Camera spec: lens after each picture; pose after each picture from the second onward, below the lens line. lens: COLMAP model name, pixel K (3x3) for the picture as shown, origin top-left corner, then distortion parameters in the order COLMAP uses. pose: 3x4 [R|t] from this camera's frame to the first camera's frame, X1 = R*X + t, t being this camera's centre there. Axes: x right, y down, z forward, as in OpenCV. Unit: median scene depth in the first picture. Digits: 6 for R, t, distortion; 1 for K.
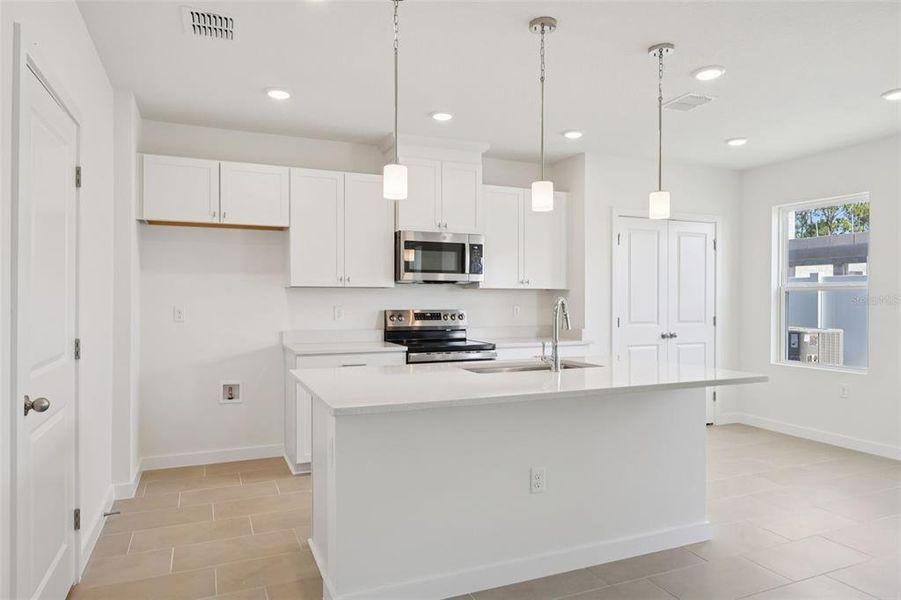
lens RADIAL K [[573.5, 0, 446.9], [0, 573.5, 295.4], [0, 0, 1]] dist [0.002238, 0.000299]
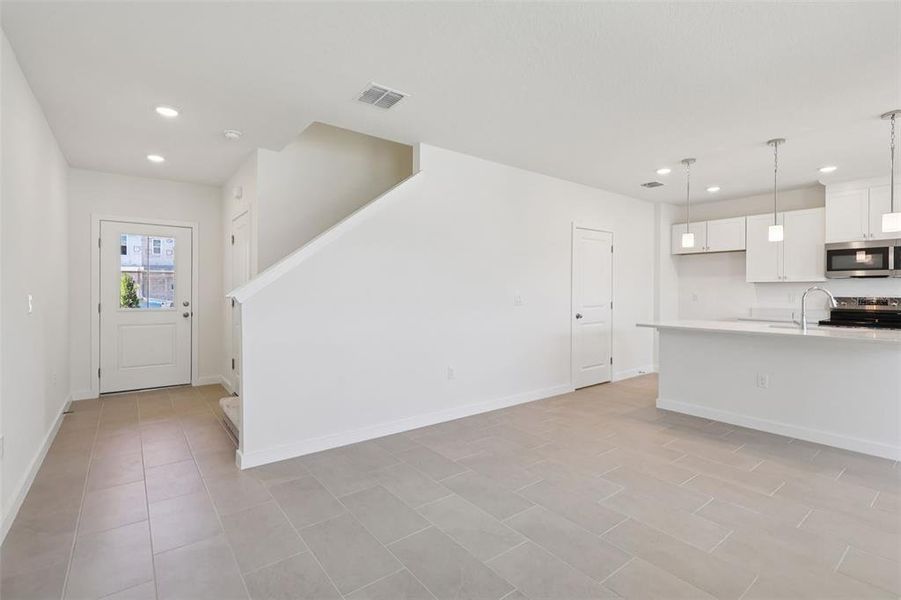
lens RADIAL K [[418.8, 0, 451.8], [0, 418.8, 294.4], [0, 0, 1]] dist [-0.000203, -0.000256]
pose [[0.259431, 0.007079, -0.965736, 0.714596], [0.003941, 0.999957, 0.008388, 0.006656], [0.965754, -0.005982, 0.259392, -0.226053]]
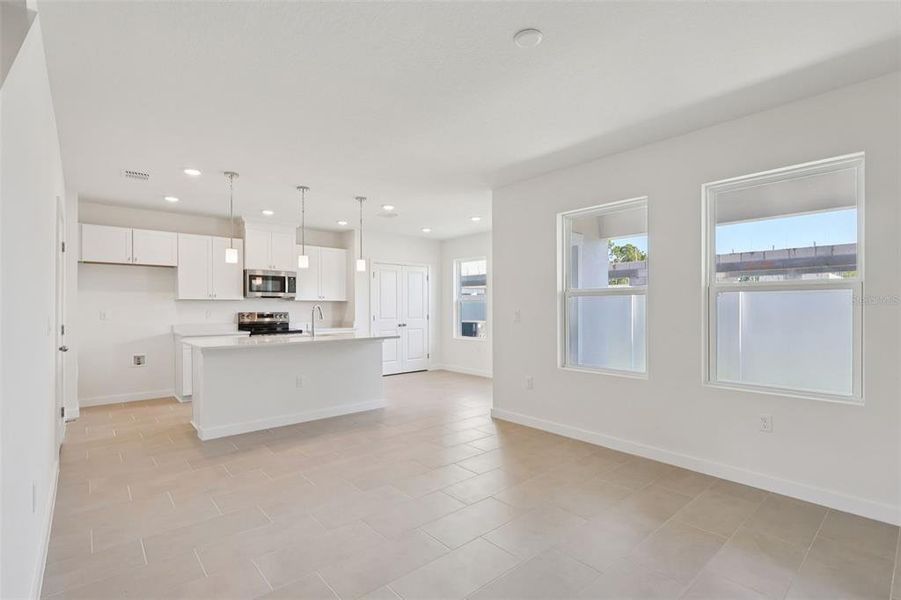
lens RADIAL K [[422.2, 0, 449.4], [0, 422.2, 305.0], [0, 0, 1]] dist [0.001245, 0.000017]
pose [[0.951494, -0.003340, 0.307649, 0.119382], [0.003521, 0.999994, -0.000034, 0.004387], [-0.307647, 0.001115, 0.951500, -0.487375]]
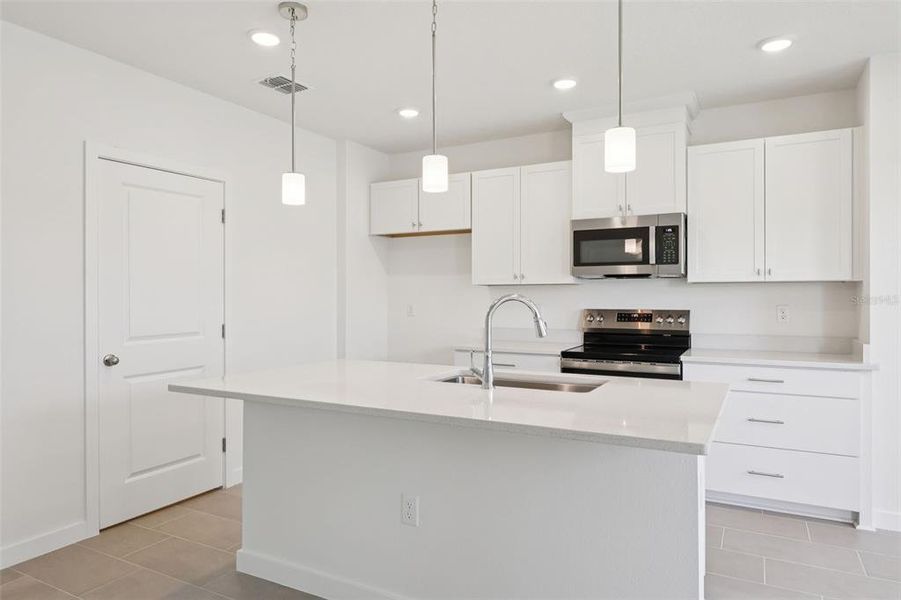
lens RADIAL K [[573.5, 0, 446.9], [0, 573.5, 295.4], [0, 0, 1]] dist [0.002238, 0.000299]
pose [[0.621479, -0.001990, -0.783428, 0.490046], [0.007739, 0.999964, 0.003599, -0.000645], [0.783393, -0.008300, 0.621472, 0.288607]]
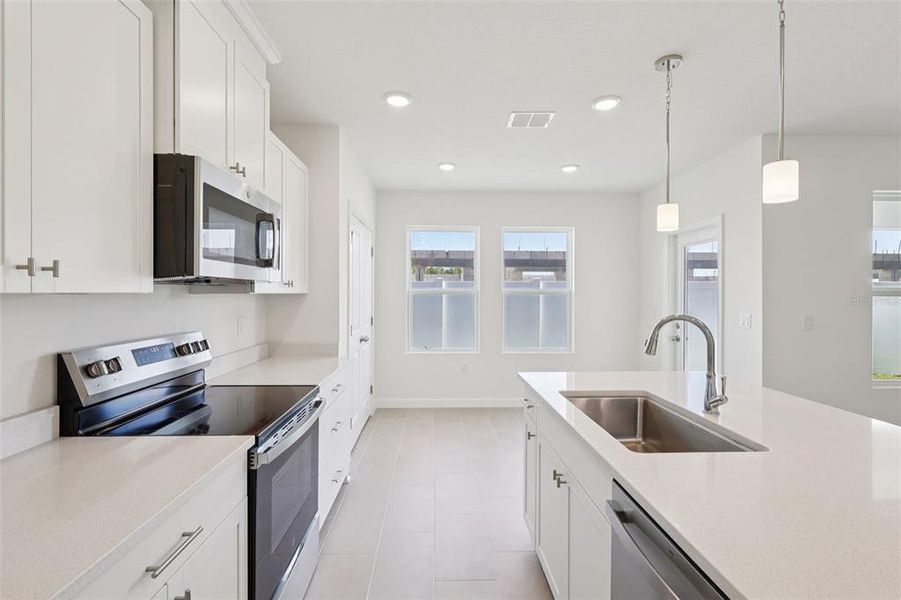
lens RADIAL K [[418.8, 0, 451.8], [0, 418.8, 294.4], [0, 0, 1]] dist [-0.000203, -0.000256]
pose [[0.348688, -0.005444, 0.937223, -0.299577], [0.004102, 0.999982, 0.004282, -0.012395], [-0.937230, 0.002351, 0.348704, 0.705607]]
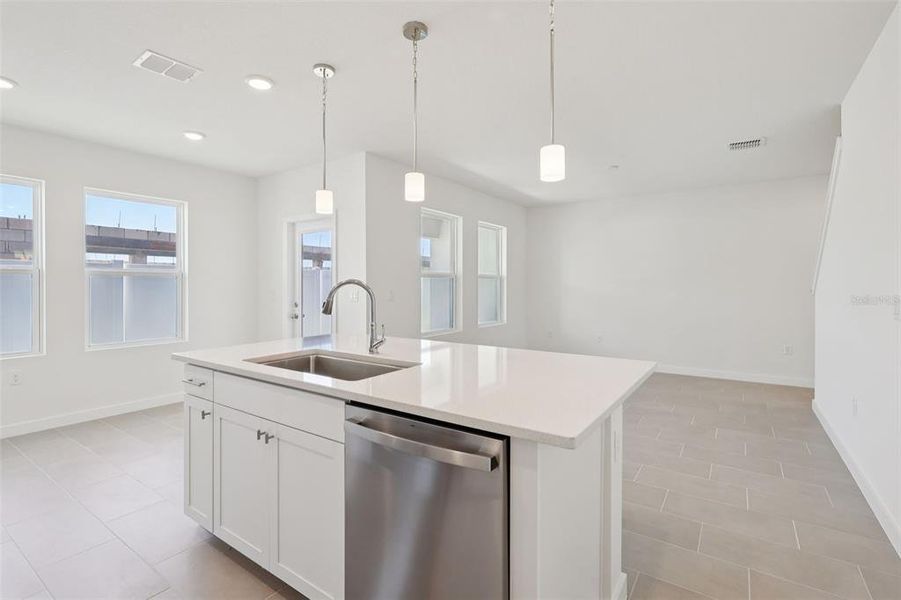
lens RADIAL K [[422.0, 0, 447.4], [0, 422.0, 287.6], [0, 0, 1]] dist [-0.003032, -0.000778]
pose [[-0.540573, -0.005425, 0.841280, -0.331325], [0.002514, 0.999964, 0.008064, 0.013866], [-0.841293, 0.006474, -0.540540, 0.809437]]
